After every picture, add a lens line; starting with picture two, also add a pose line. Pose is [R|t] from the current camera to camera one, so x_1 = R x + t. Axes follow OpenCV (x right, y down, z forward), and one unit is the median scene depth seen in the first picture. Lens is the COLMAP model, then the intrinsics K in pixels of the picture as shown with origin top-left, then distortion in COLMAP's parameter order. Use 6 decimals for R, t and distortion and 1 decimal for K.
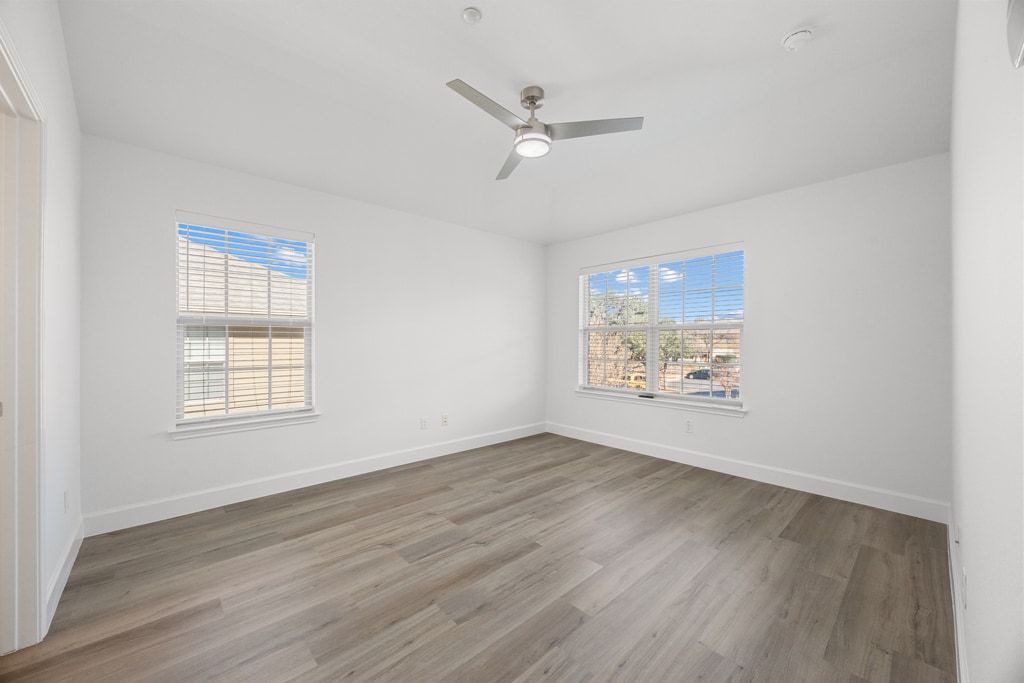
lens RADIAL K [[386.9, 0, 509.6], [0, 386.9, 340.1], [0, 0, 1]] dist [-0.007166, 0.000259]
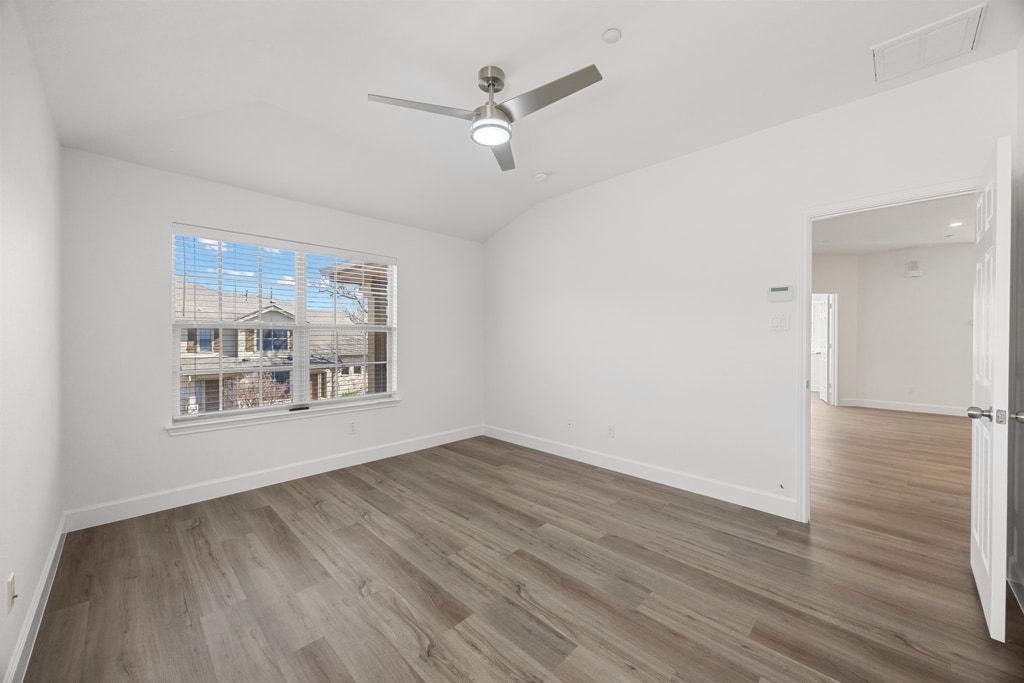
lens RADIAL K [[386.9, 0, 509.6], [0, 386.9, 340.1], [0, 0, 1]] dist [-0.007166, 0.000259]
pose [[-0.045298, -0.012380, 0.998897, -0.788102], [-0.004421, 0.999916, 0.012192, -0.023143], [-0.998964, -0.003864, -0.045349, 0.919568]]
